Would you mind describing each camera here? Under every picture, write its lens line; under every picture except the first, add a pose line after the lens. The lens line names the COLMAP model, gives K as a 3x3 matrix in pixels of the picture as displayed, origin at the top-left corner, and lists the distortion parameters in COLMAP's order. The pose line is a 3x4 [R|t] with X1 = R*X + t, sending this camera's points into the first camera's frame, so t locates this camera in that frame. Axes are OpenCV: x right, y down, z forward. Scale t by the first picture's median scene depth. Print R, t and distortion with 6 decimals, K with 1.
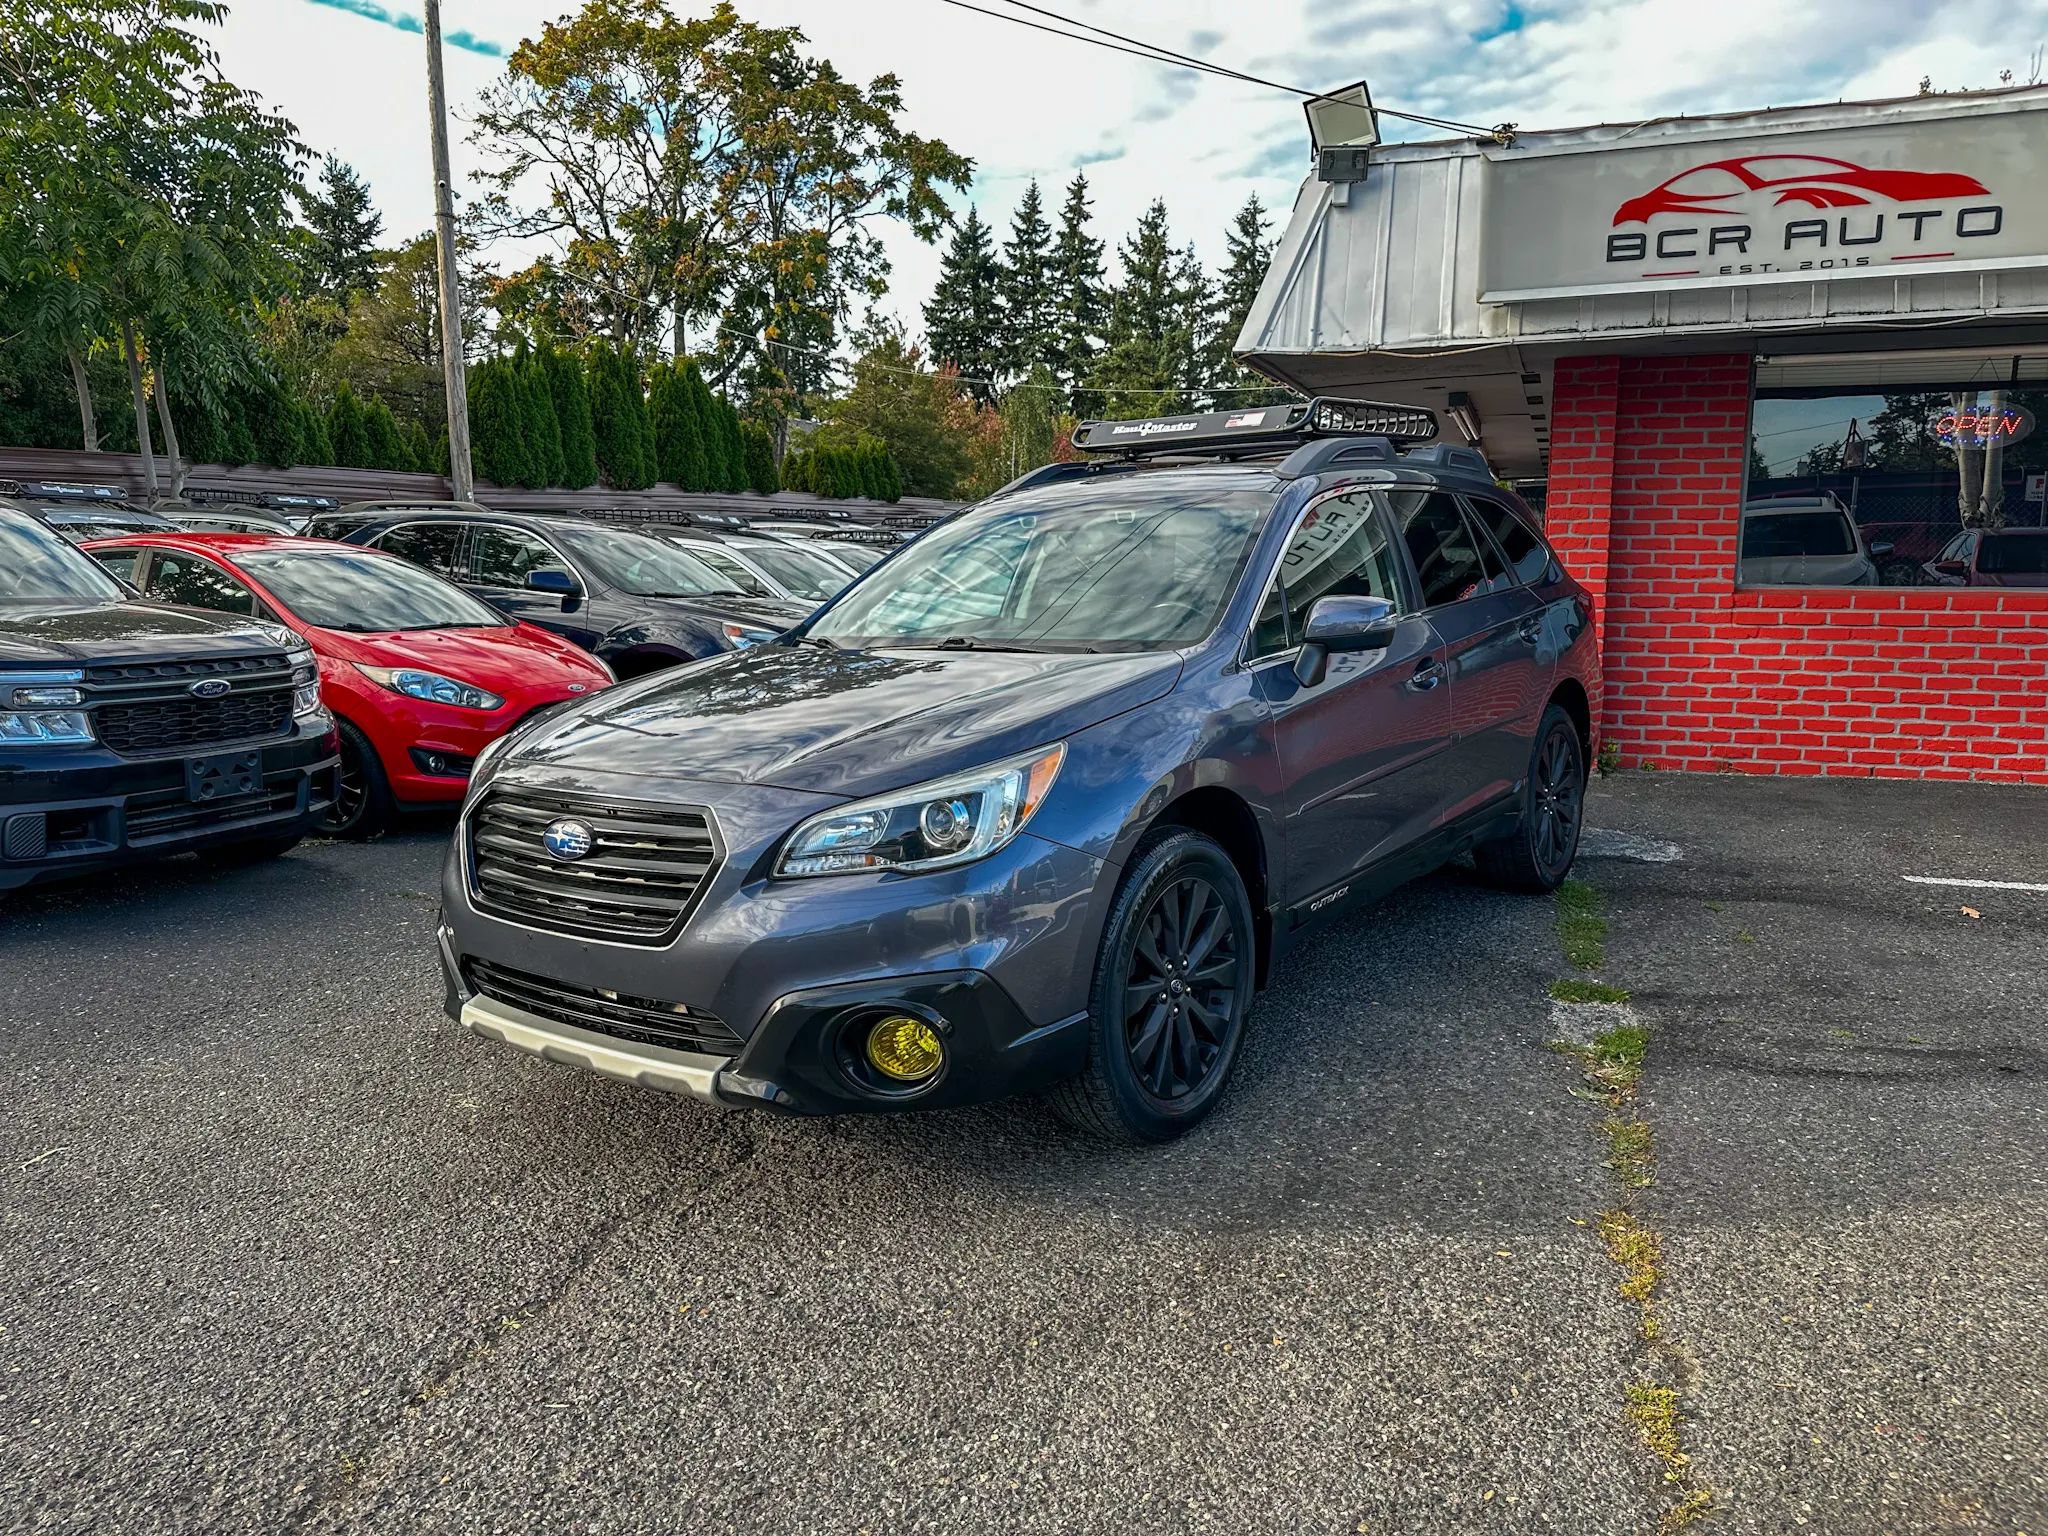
lens RADIAL K [[1447.2, 0, 1001.8], [0, 1447.2, 763.1], [0, 0, 1]] dist [0.011227, -0.025735]
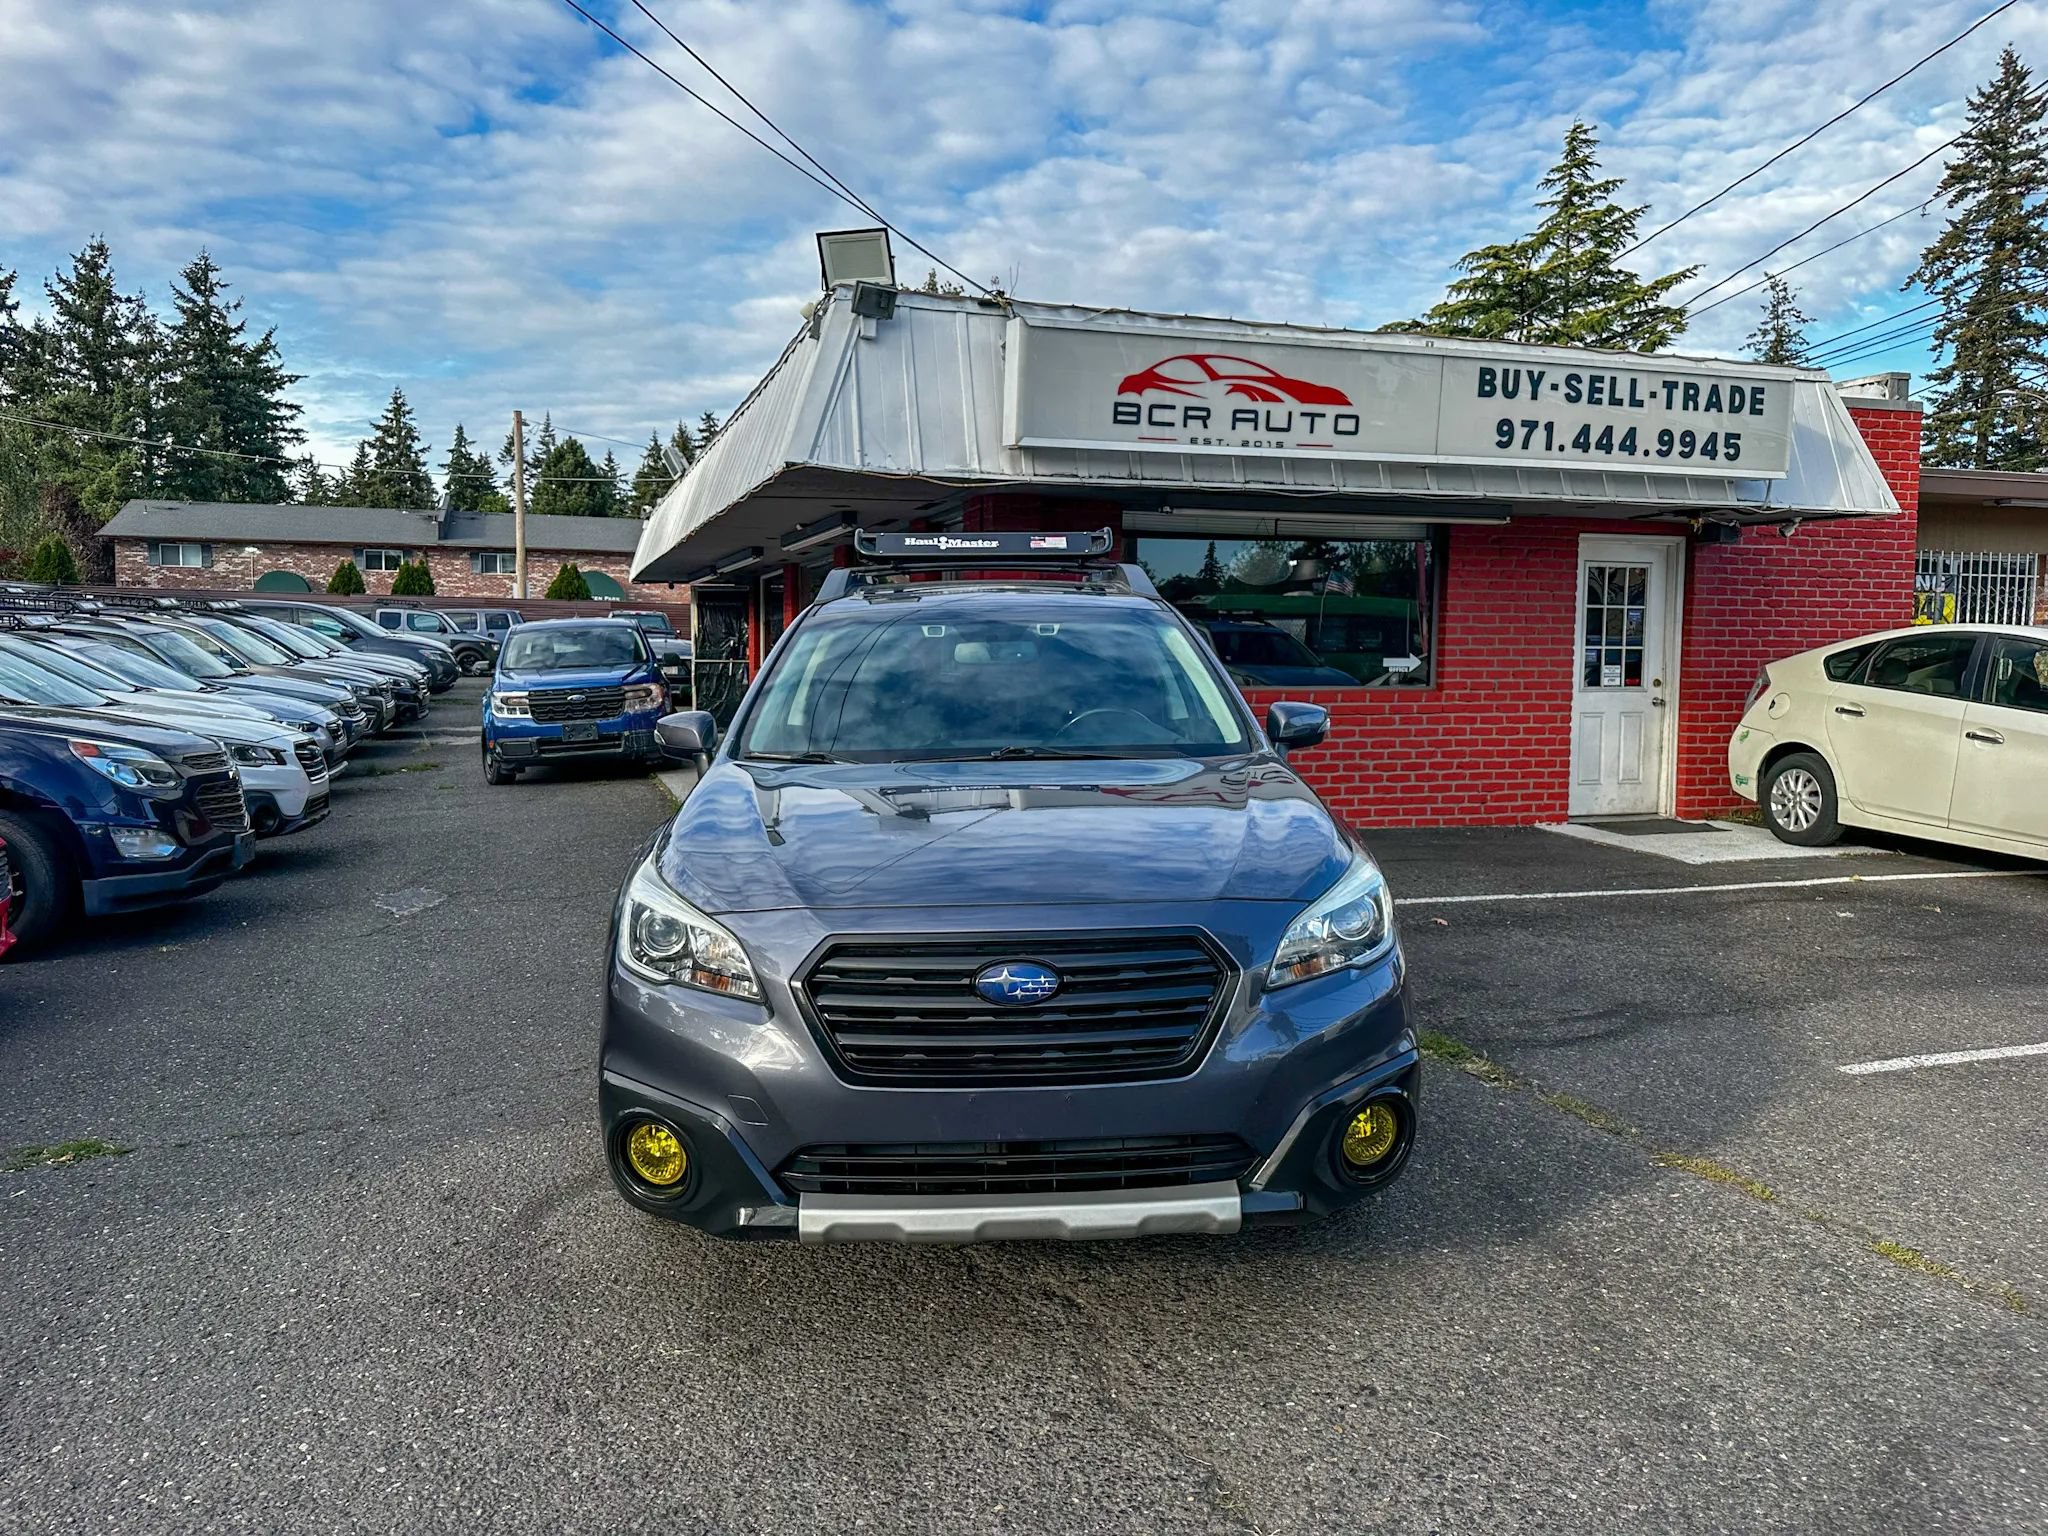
lens RADIAL K [[1447.2, 0, 1011.2], [0, 1447.2, 768.0], [0, 0, 1]] dist [0.011227, -0.025735]
pose [[0.776801, -0.041355, 0.628387, -0.440790], [0.078228, 0.996449, -0.031126, -0.029058], [-0.624869, 0.073337, 0.777278, 0.142205]]
